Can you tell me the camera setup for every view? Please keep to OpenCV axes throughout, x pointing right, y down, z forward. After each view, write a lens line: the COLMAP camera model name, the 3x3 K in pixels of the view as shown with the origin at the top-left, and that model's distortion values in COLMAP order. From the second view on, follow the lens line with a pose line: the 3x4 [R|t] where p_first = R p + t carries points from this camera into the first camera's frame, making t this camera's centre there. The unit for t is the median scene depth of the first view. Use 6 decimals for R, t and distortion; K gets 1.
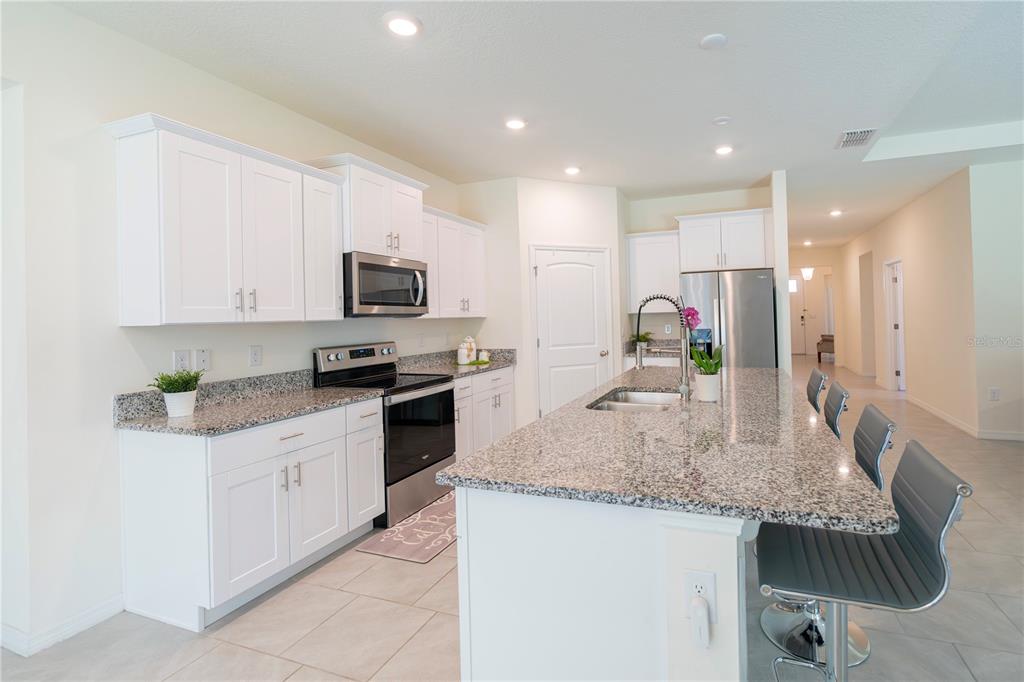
lens RADIAL K [[466.8, 0, 587.3], [0, 466.8, 316.9], [0, 0, 1]] dist [-0.010359, 0.000220]
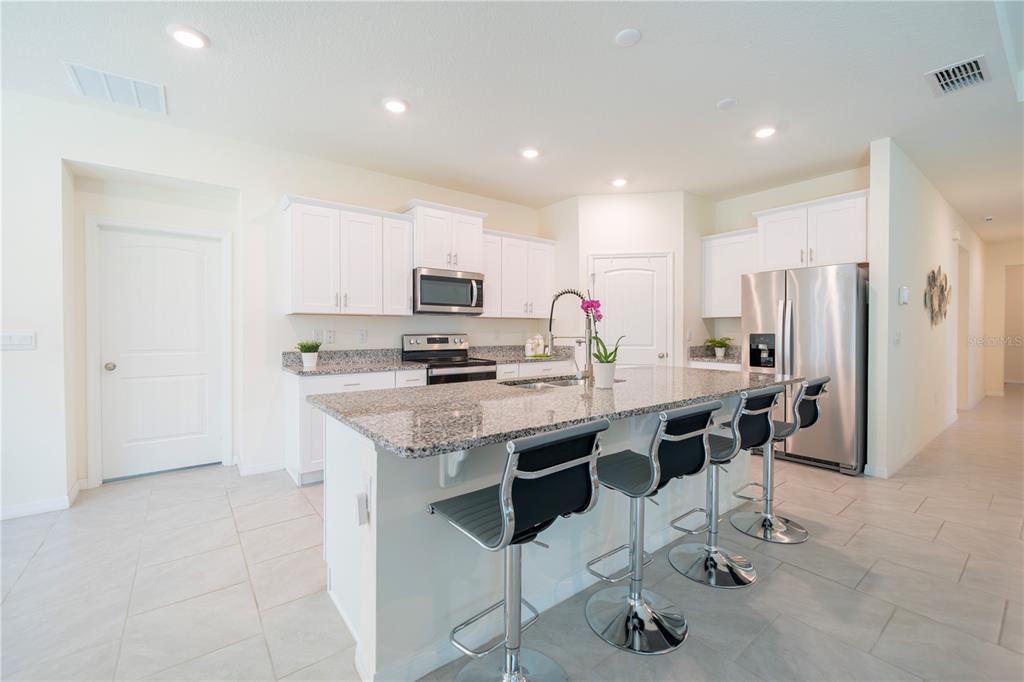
lens RADIAL K [[428.7, 0, 519.7], [0, 428.7, 336.7], [0, 0, 1]] dist [-0.000011, 0.000018]
pose [[0.839083, 0.031449, -0.543094, 0.477265], [-0.020488, 0.999446, 0.026220, 0.030849], [0.543617, -0.010873, 0.839263, 0.056273]]
